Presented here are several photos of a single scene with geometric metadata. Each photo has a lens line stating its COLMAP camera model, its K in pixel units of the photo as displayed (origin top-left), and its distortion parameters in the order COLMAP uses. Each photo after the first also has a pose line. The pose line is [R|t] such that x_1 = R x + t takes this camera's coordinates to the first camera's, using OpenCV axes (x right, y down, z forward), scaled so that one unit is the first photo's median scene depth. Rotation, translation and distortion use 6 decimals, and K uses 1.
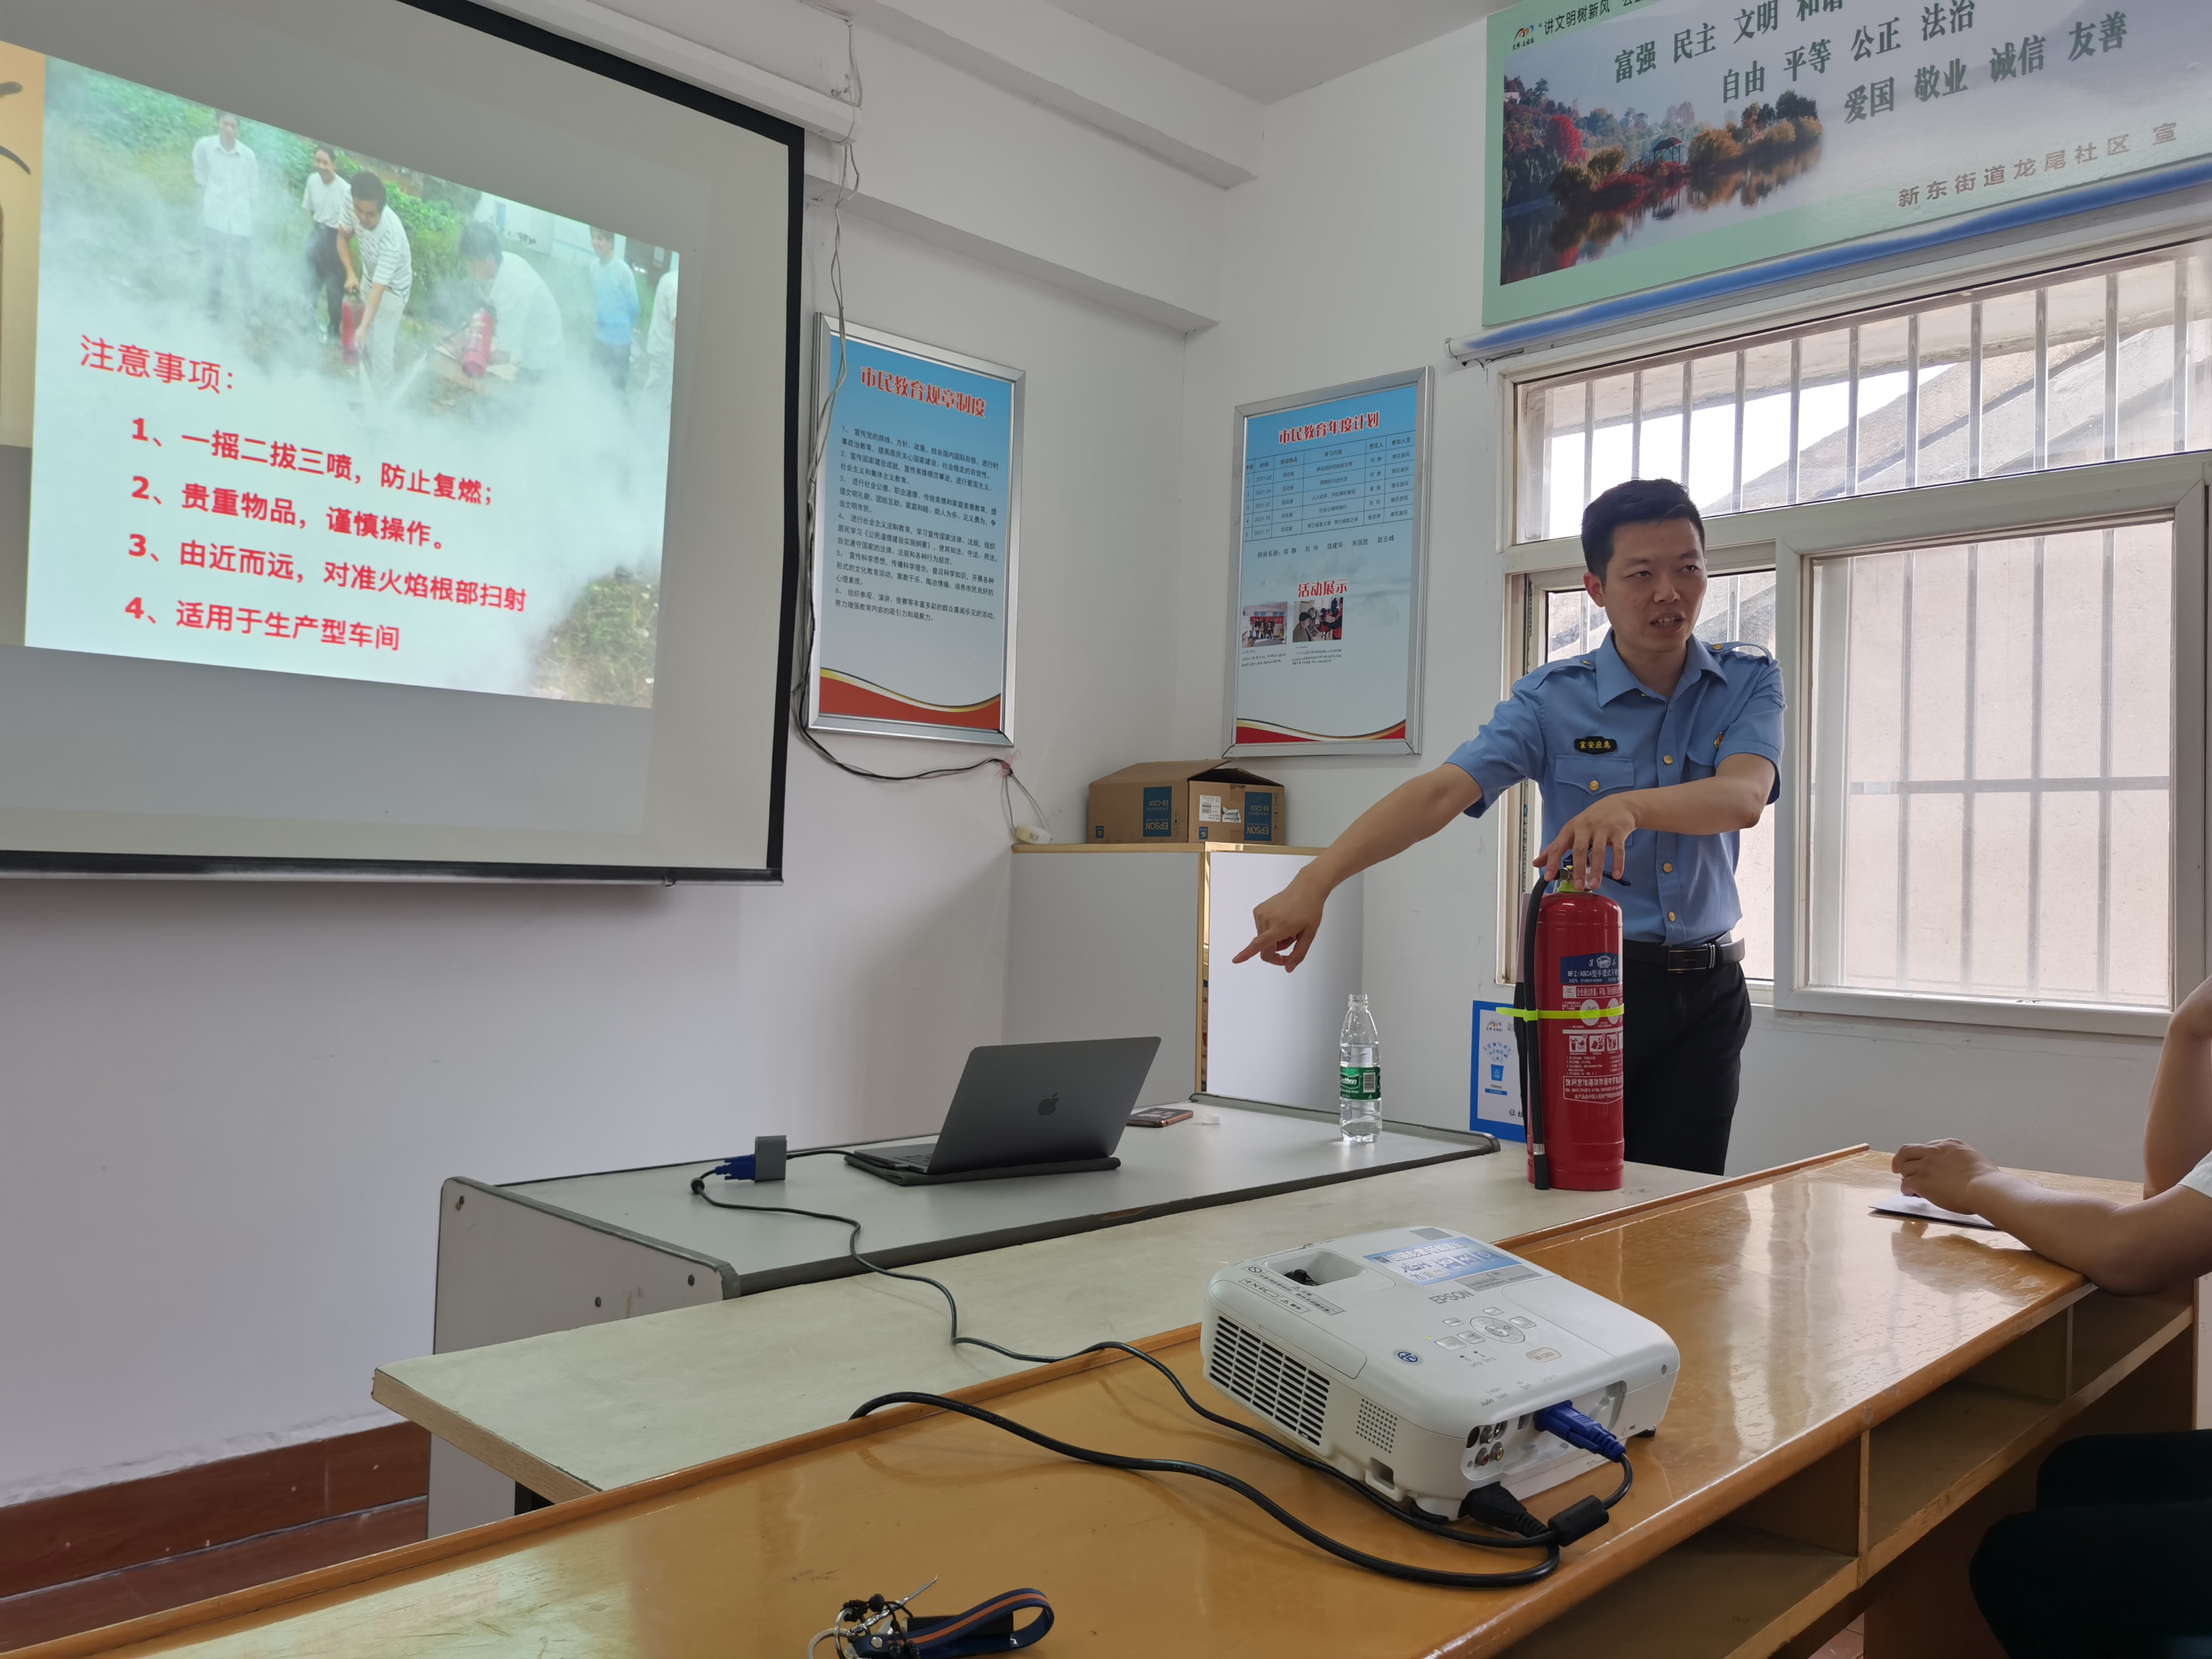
lens RADIAL K [[1743.2, 0, 1106.0], [0, 1743.2, 829.5], [0, 0, 1]] dist [0.025180, -0.008353]
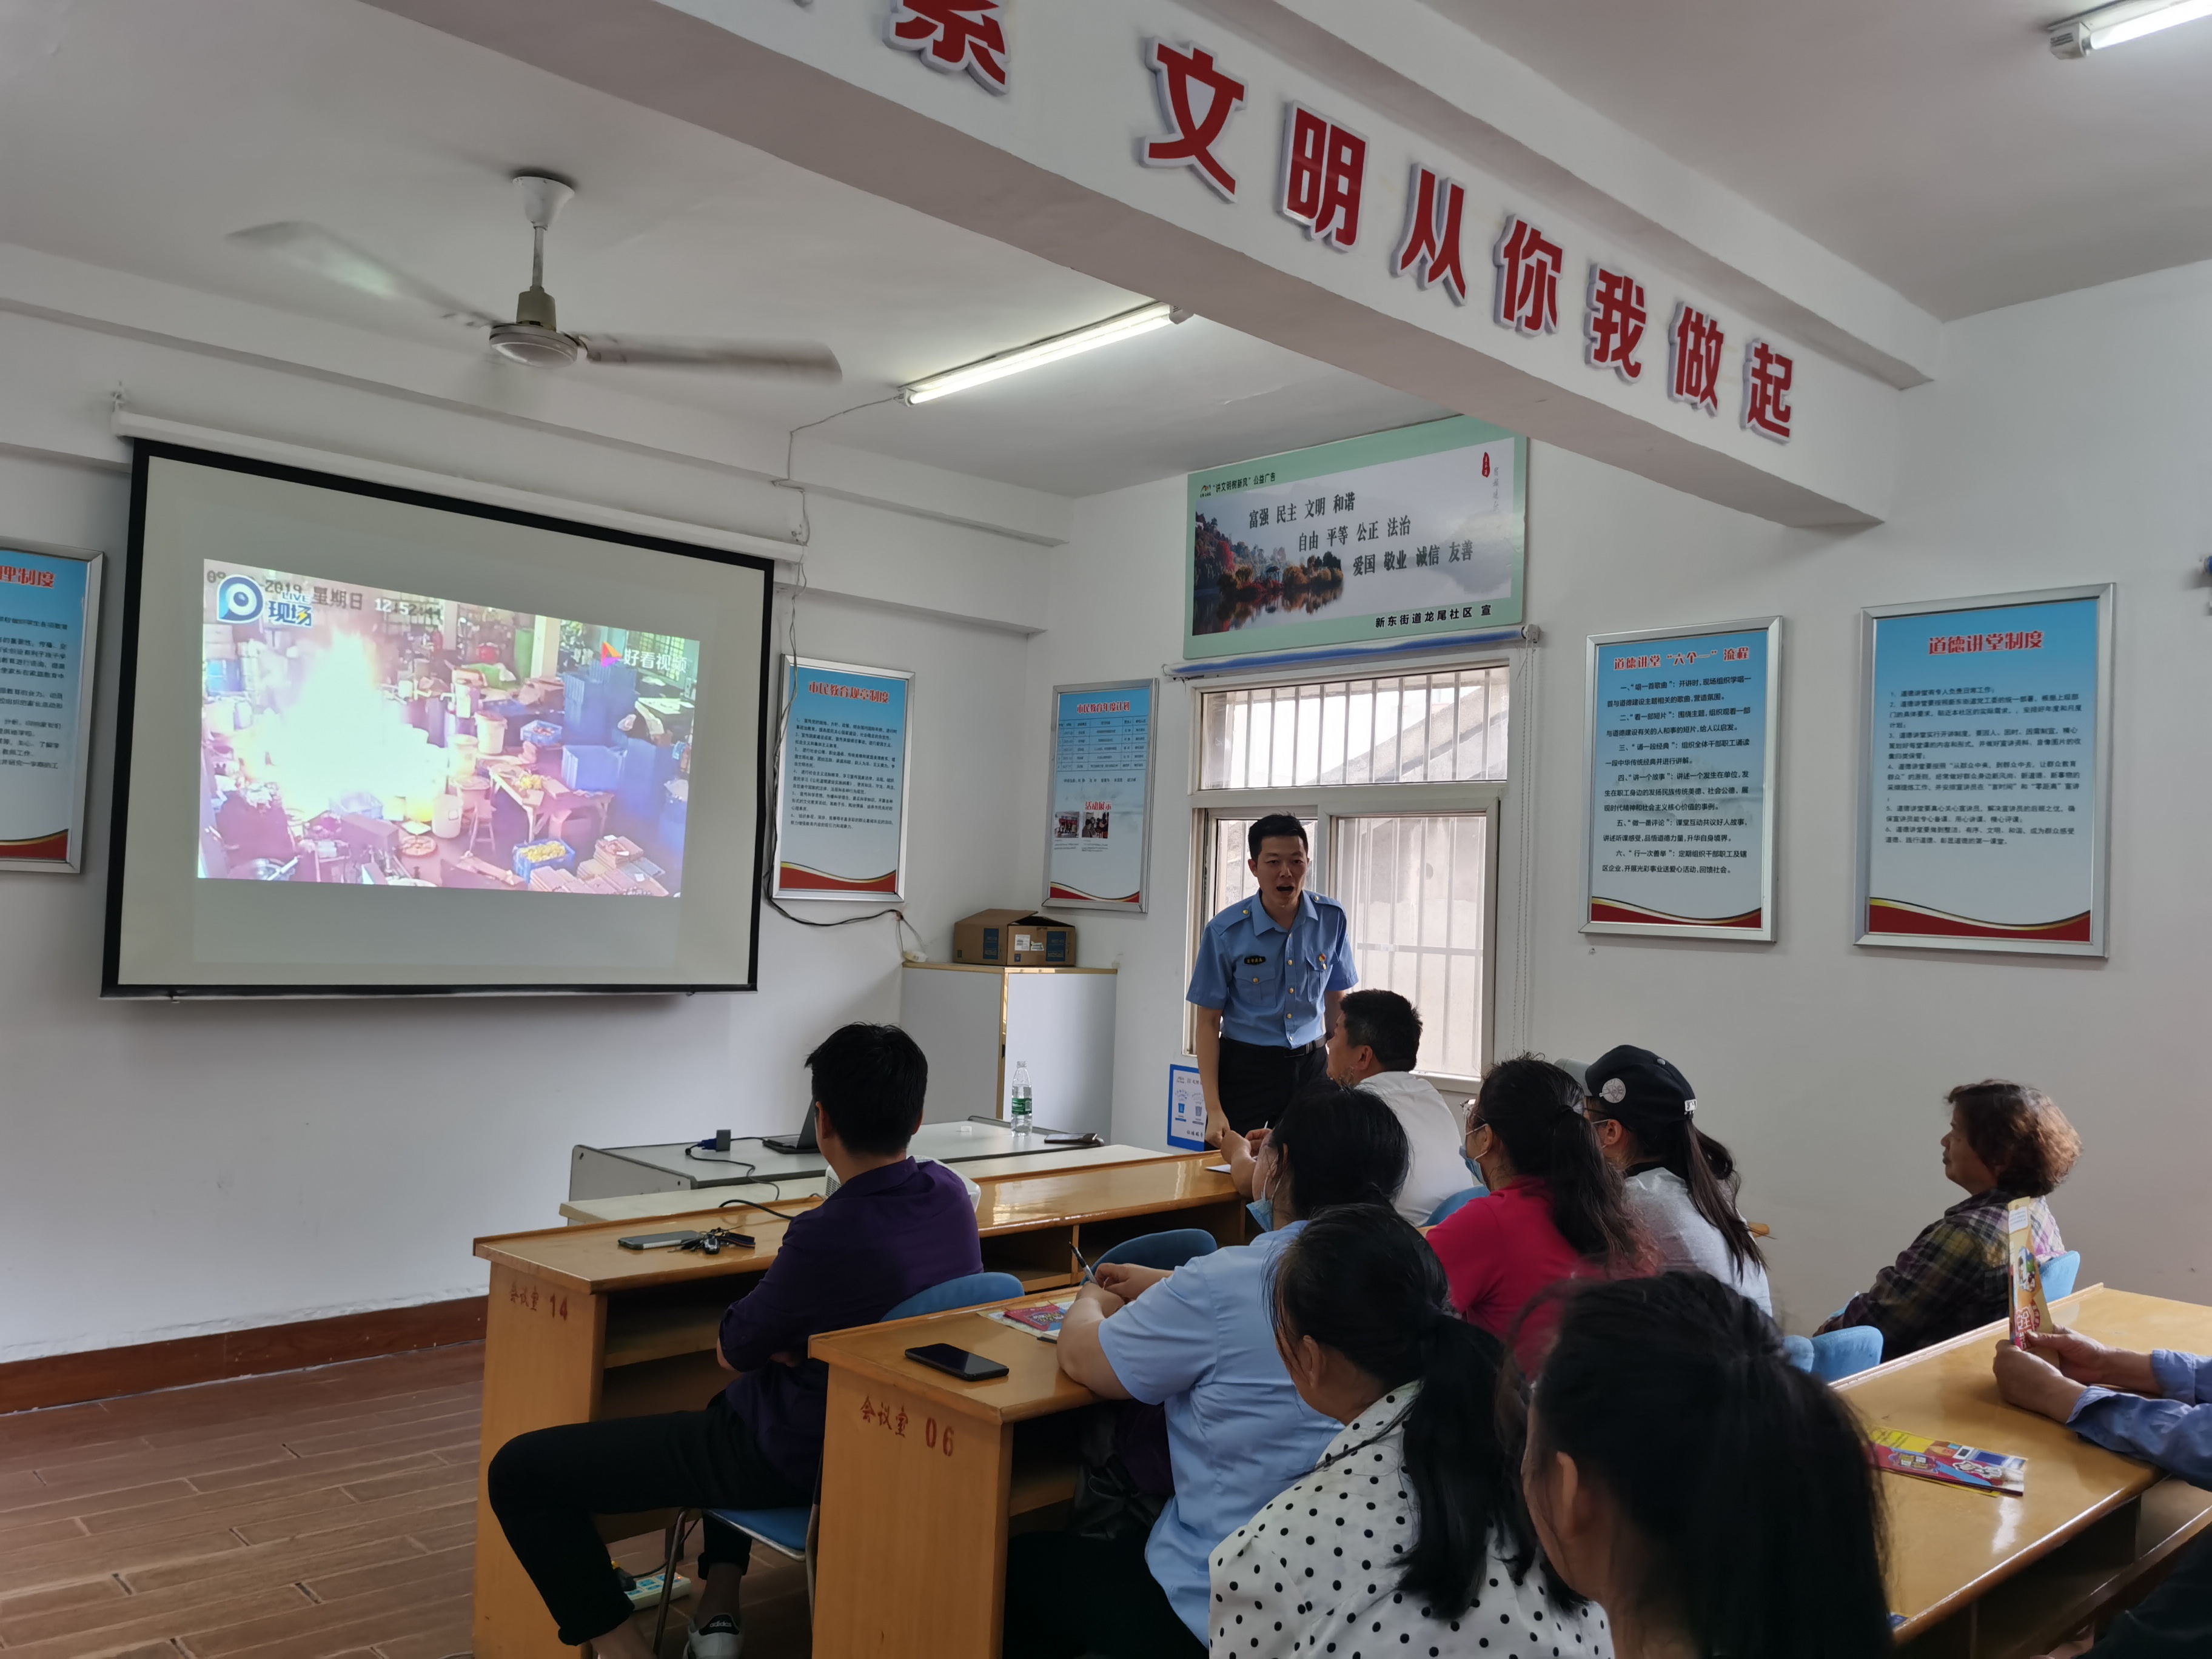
lens RADIAL K [[1733.4, 0, 1106.0], [0, 1733.4, 829.5], [0, 0, 1]] dist [0.070174, -0.083979]
pose [[0.999471, 0.014068, -0.029328, 0.199024], [-0.014688, 0.999670, -0.021055, -0.091827], [0.029022, 0.021474, 0.999348, -0.672173]]
